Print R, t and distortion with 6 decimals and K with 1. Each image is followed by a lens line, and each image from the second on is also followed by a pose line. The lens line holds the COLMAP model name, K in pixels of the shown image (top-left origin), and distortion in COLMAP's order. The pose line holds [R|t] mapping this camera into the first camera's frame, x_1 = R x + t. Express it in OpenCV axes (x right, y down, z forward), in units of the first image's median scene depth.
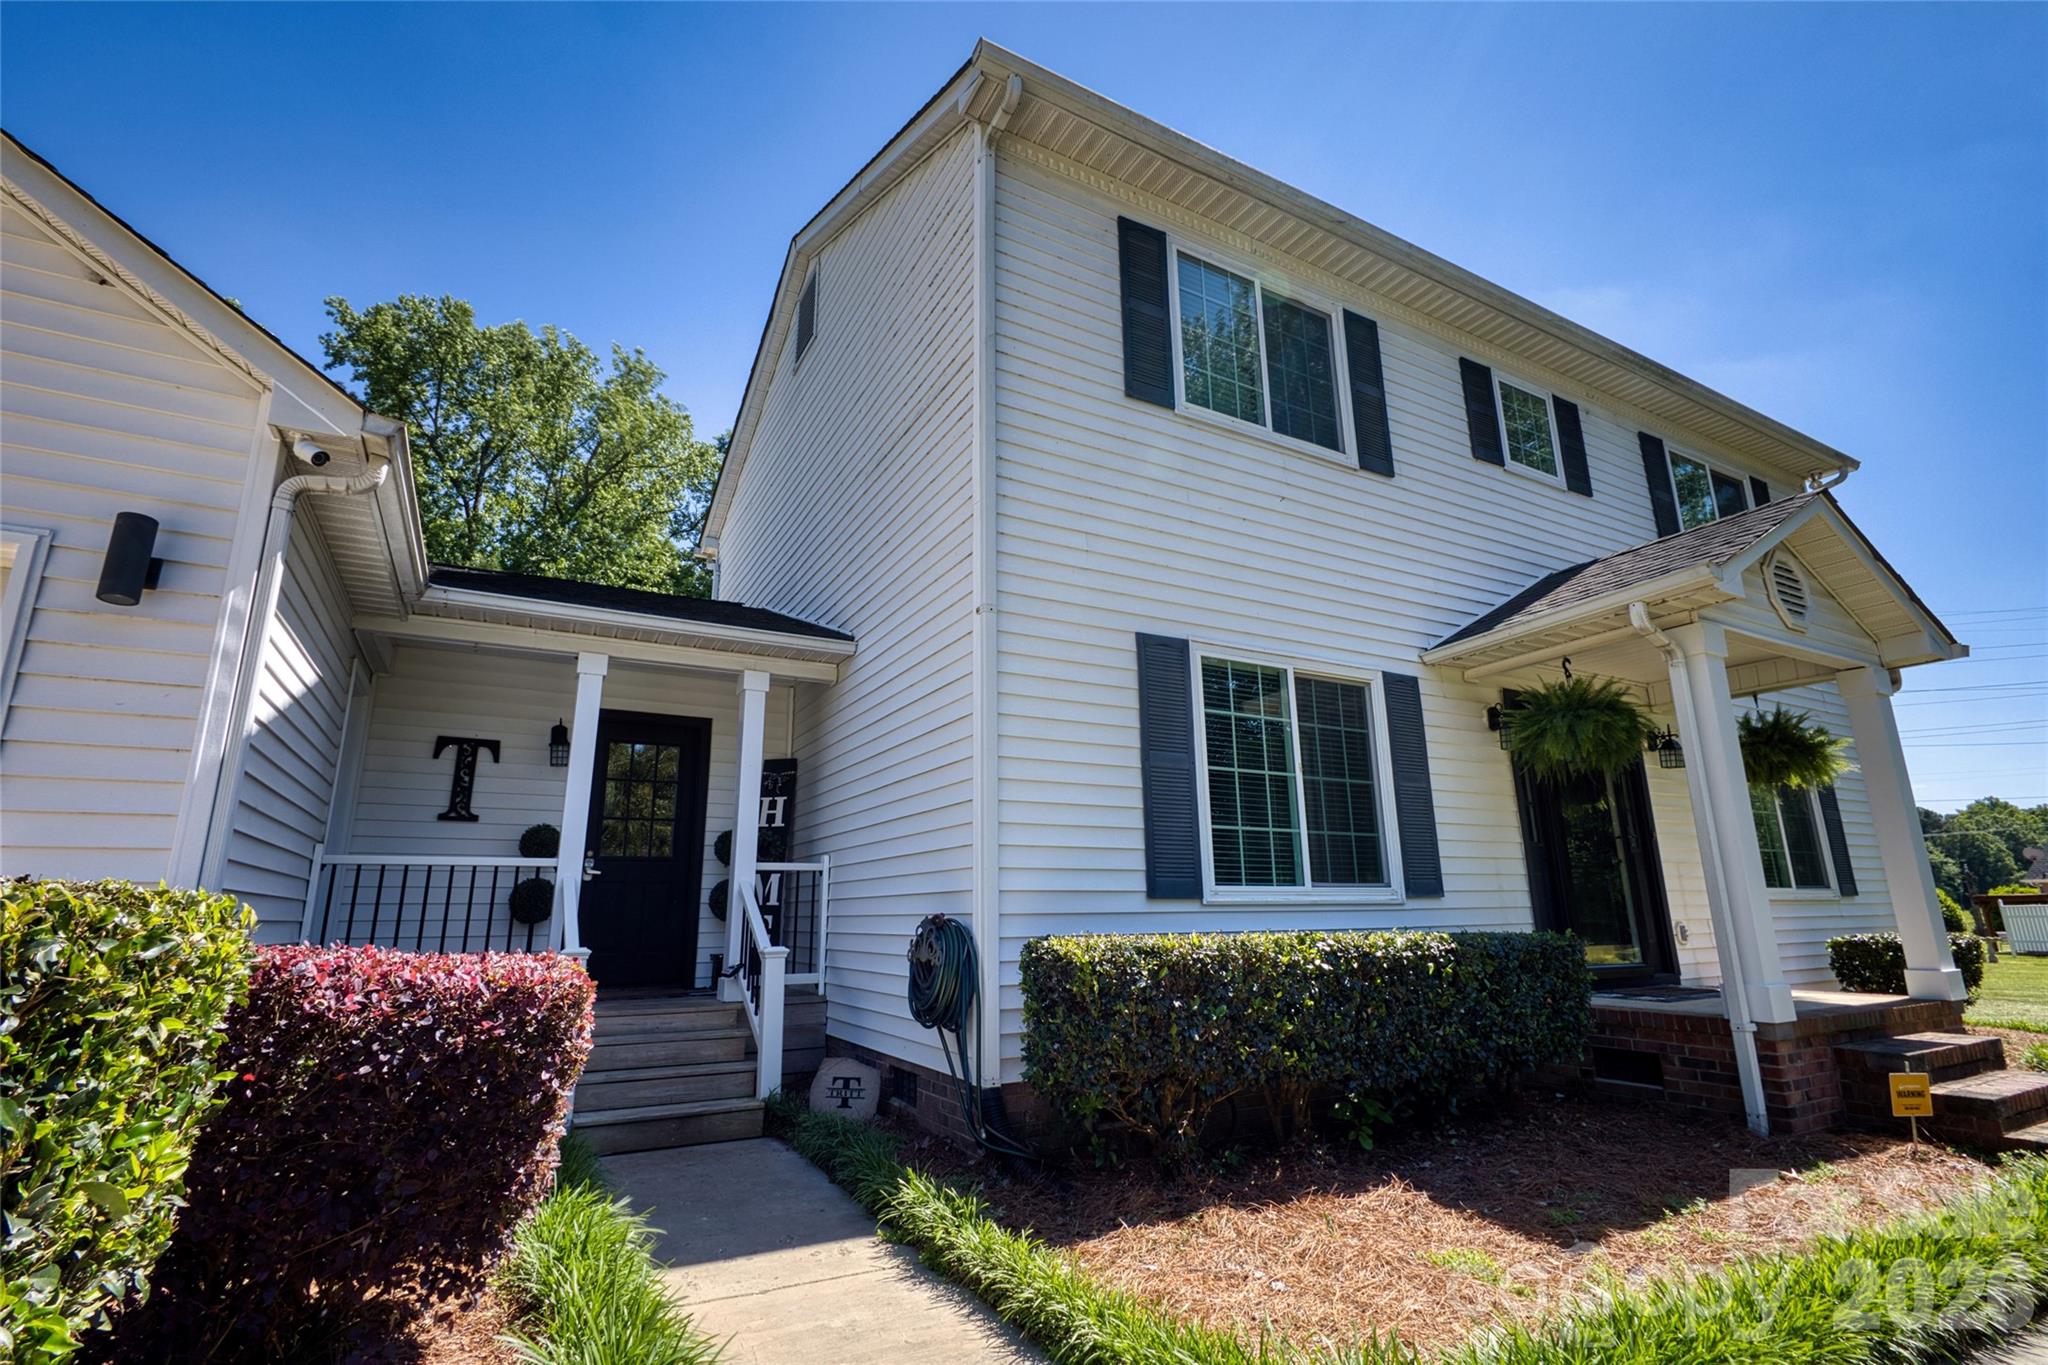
lens RADIAL K [[942.8, 0, 1020.3], [0, 942.8, 682.4], [0, 0, 1]] dist [-0.002861, 0.001051]
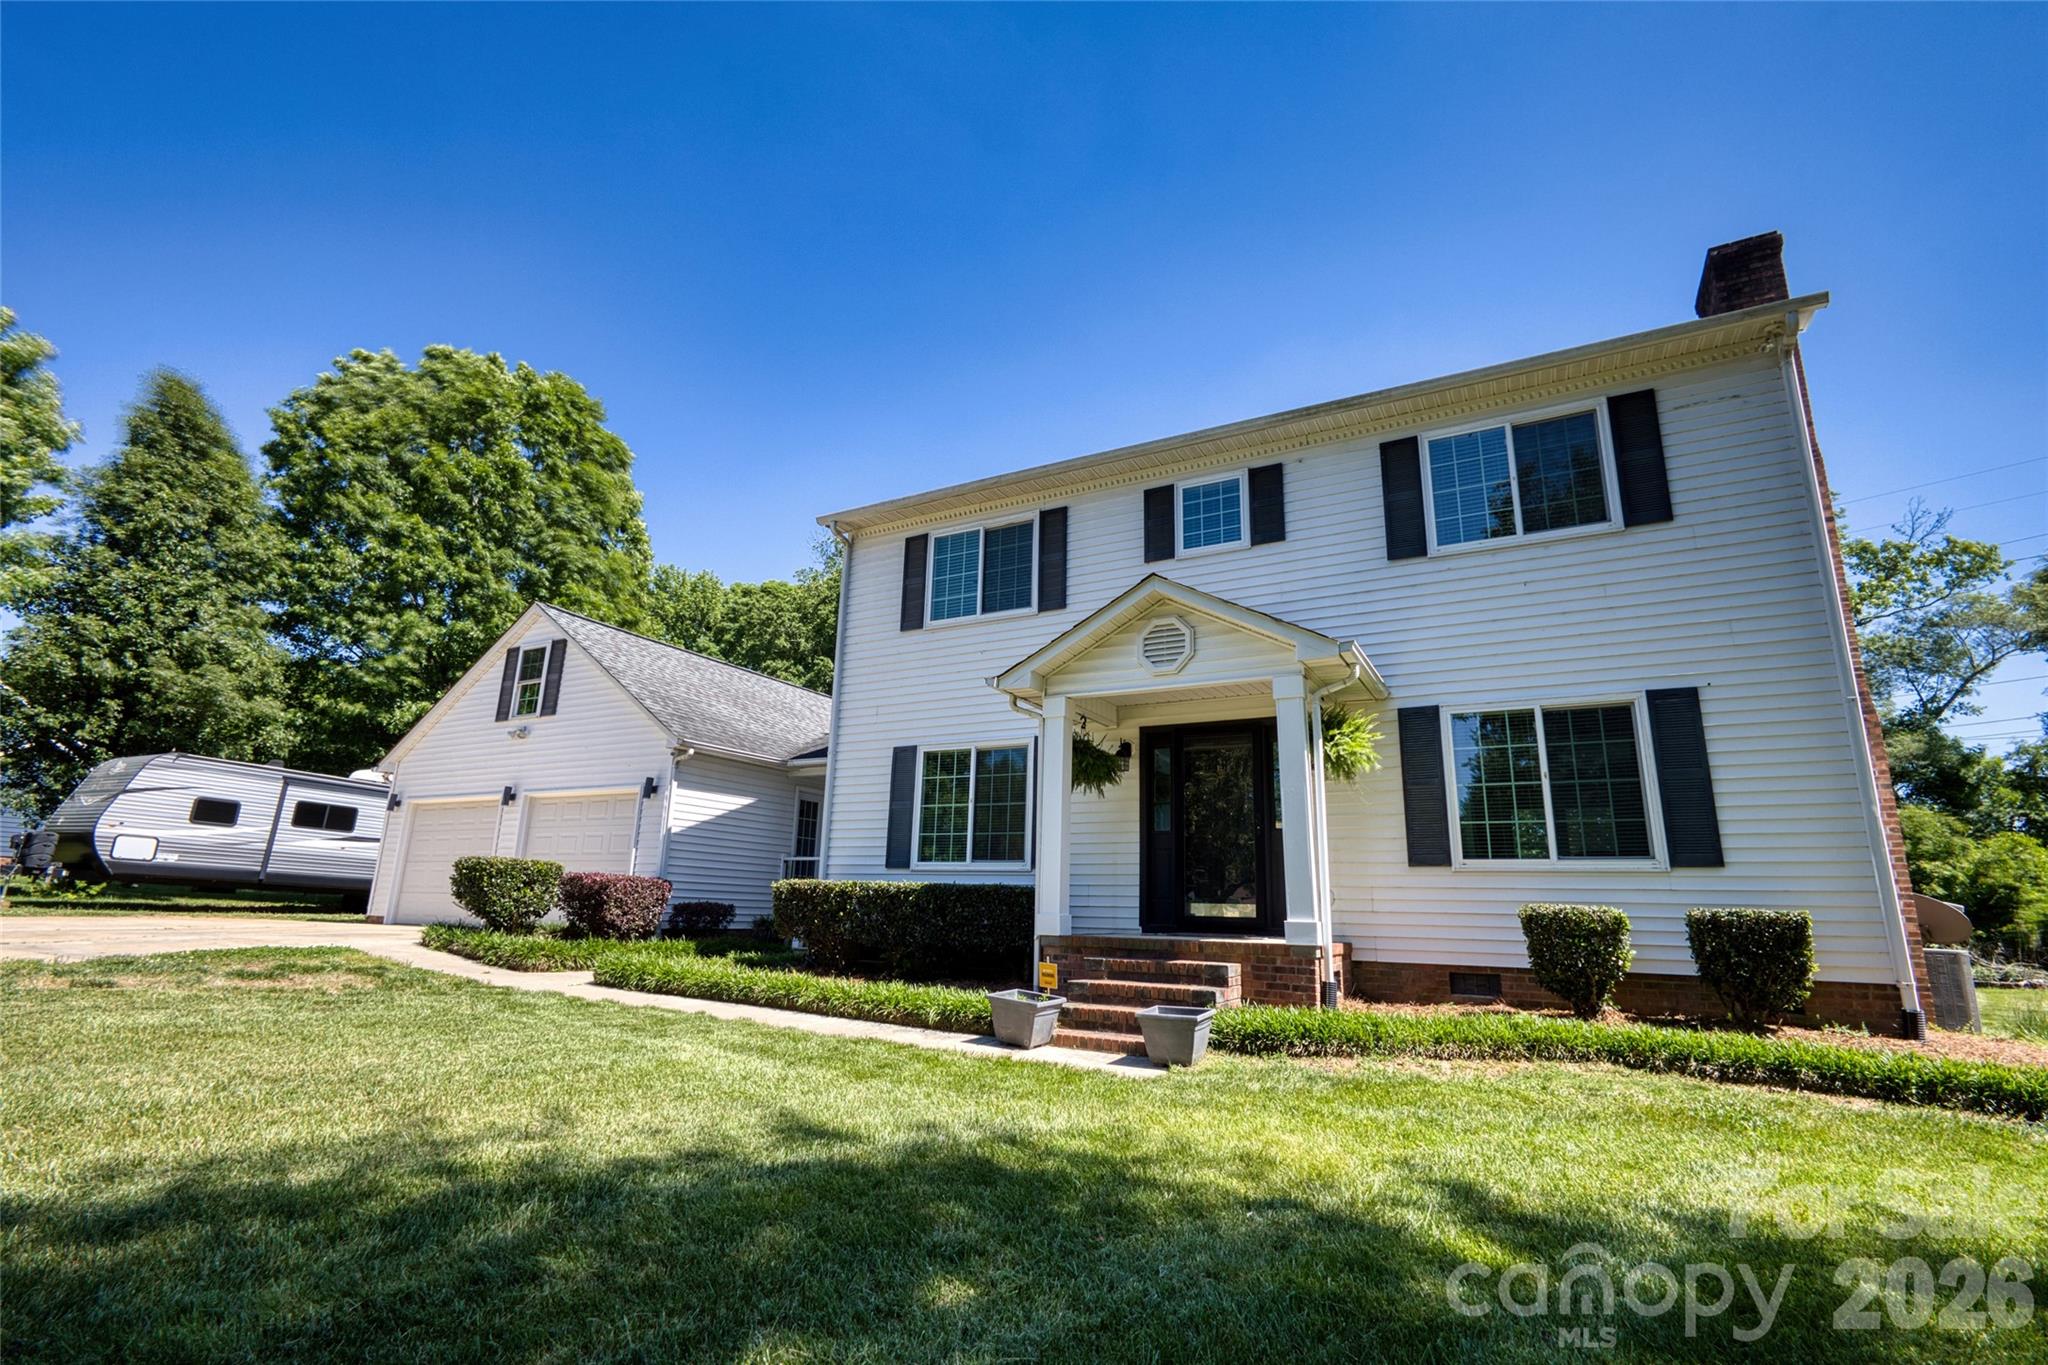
lens RADIAL K [[942.8, 0, 1028.4], [0, 942.8, 690.3], [0, 0, 1]] dist [-0.002861, 0.001051]
pose [[0.535326, -0.169068, -0.827552, 1.893595], [0.172030, 0.981050, -0.089145, 0.059019], [0.826941, -0.094642, 0.554267, 0.052543]]
